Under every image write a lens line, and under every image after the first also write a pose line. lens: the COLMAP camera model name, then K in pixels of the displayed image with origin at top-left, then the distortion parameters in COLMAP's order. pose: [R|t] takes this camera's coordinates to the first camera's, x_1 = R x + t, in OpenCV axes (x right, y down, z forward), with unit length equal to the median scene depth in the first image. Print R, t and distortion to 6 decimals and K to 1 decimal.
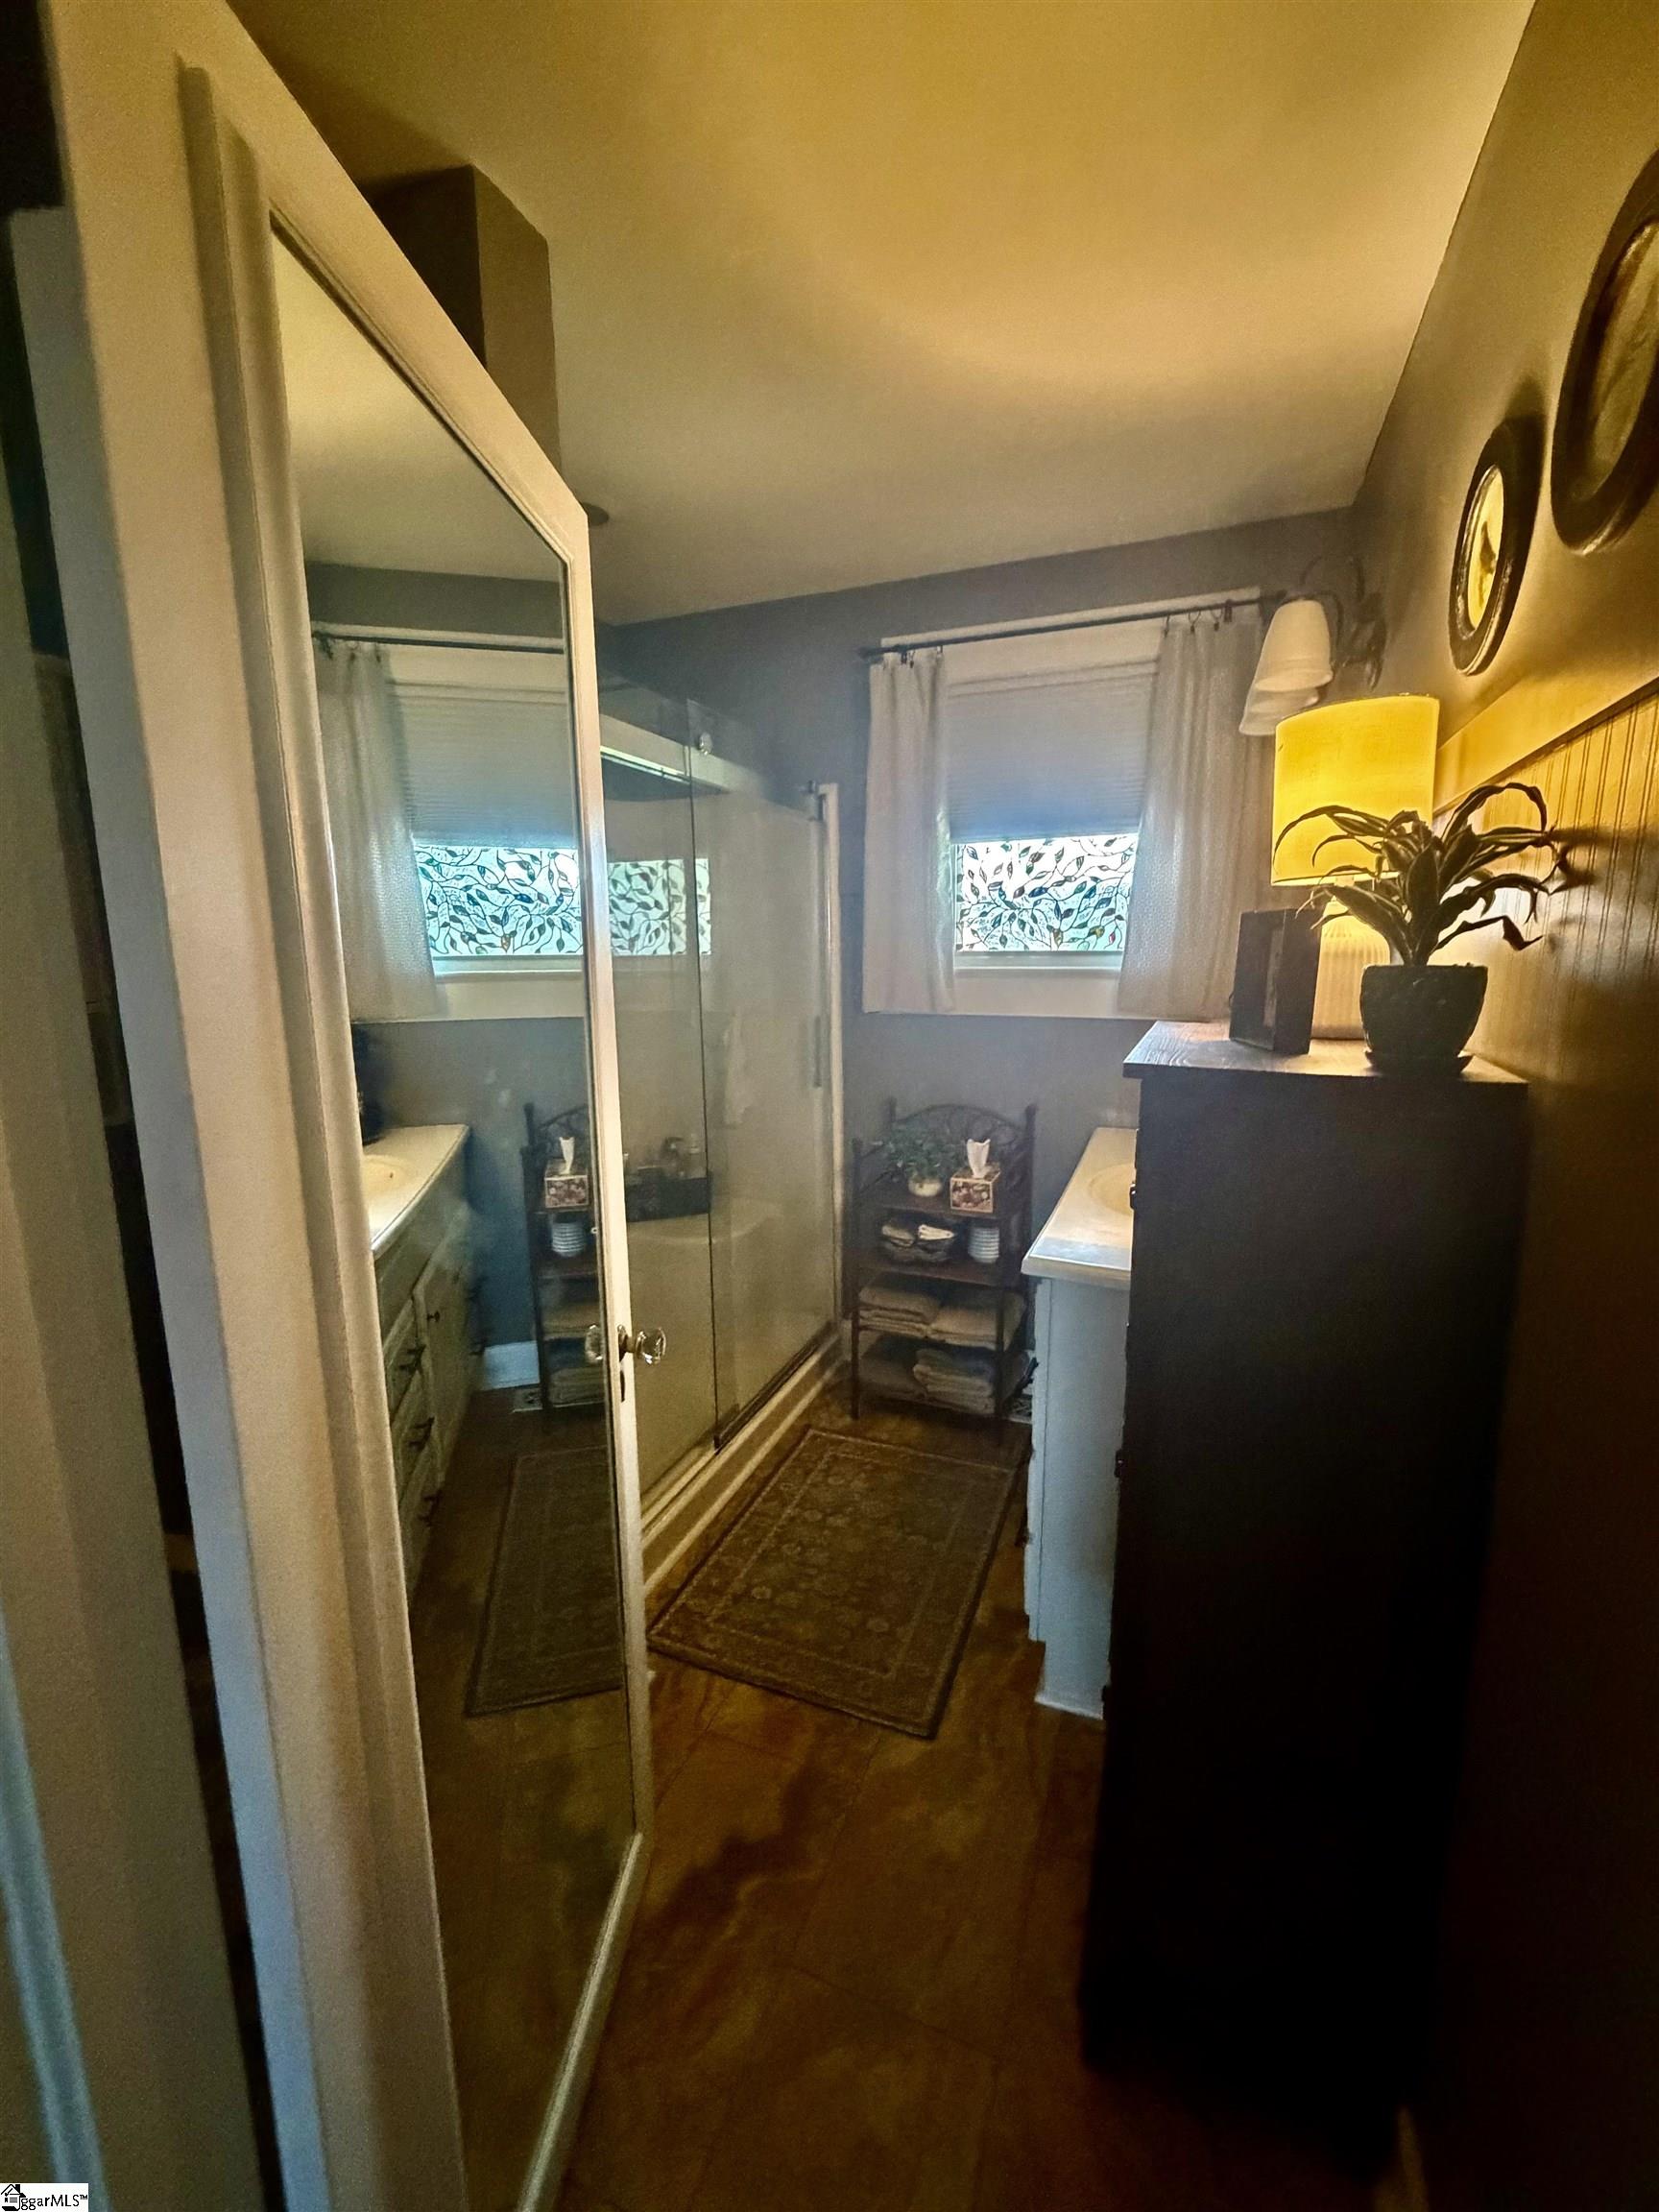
lens RADIAL K [[909.9, 0, 828.9], [0, 909.9, 1110.1], [0, 0, 1]] dist [0.000214, 0.000275]
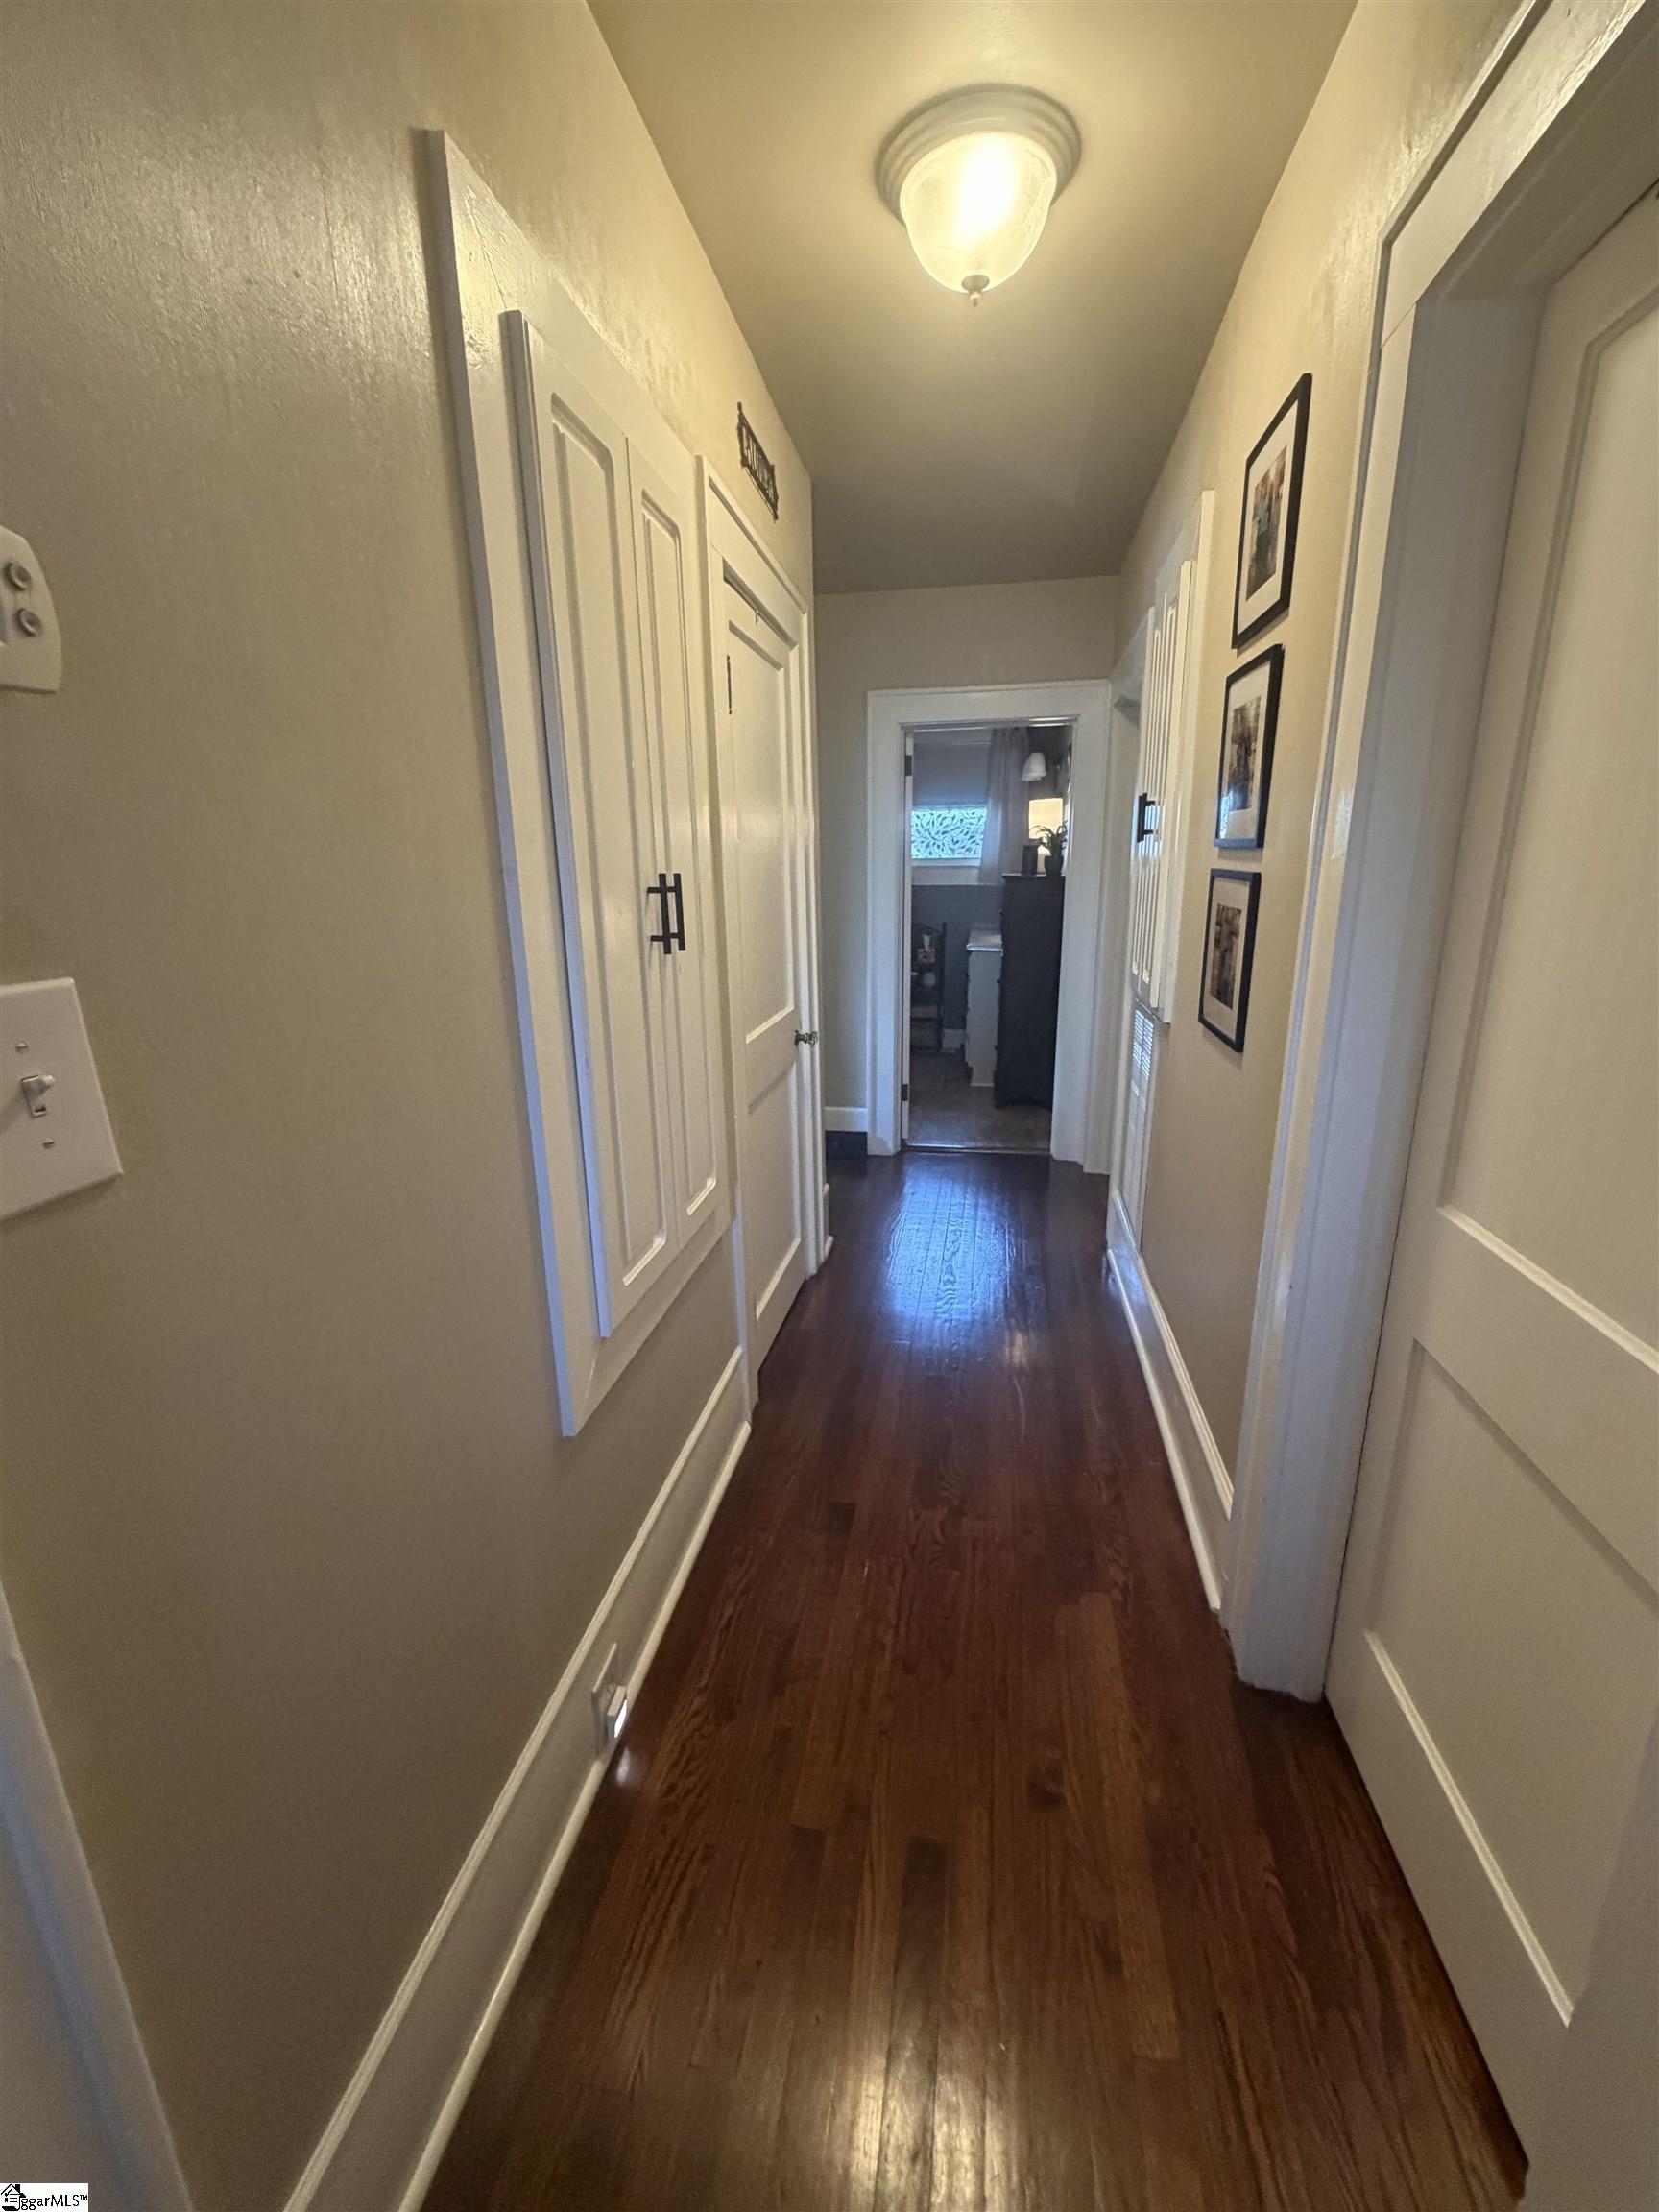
lens RADIAL K [[909.9, 0, 828.9], [0, 909.9, 1110.1], [0, 0, 1]] dist [0.000214, 0.000275]
pose [[0.977002, -0.057589, 0.205307, -0.619694], [0.040451, 0.995411, 0.086721, 0.275658], [-0.209359, -0.076421, 0.974848, -1.369310]]
